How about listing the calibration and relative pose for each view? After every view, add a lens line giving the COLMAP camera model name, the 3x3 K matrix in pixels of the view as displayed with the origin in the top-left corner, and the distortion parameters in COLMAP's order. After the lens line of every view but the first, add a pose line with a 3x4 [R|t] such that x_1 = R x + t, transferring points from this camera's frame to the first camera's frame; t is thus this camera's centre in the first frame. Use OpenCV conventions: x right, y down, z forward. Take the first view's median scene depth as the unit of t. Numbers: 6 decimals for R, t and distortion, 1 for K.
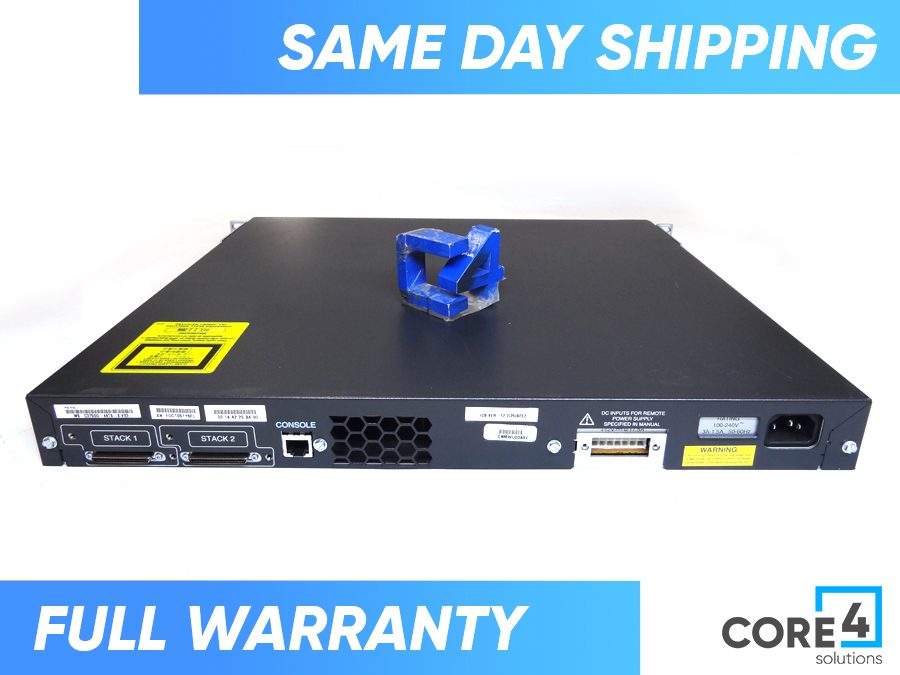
lens RADIAL K [[631.9, 0, 448.5], [0, 631.9, 338.8], [0, 0, 1]] dist [-0.026790, 0.010127]
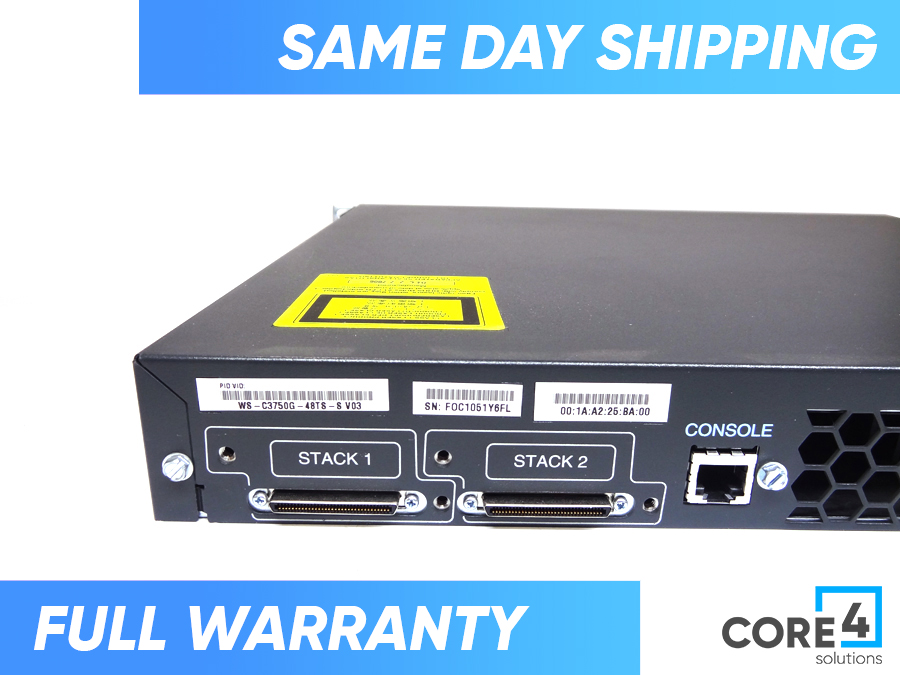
lens RADIAL K [[631.9, 0, 451.7], [0, 631.9, 339.5], [0, 0, 1]] dist [-0.026790, 0.010127]
pose [[0.999966, 0.006625, -0.004852, -0.437088], [-0.007079, 0.994930, -0.100321, 0.118080], [0.004163, 0.100352, 0.994943, 0.542952]]
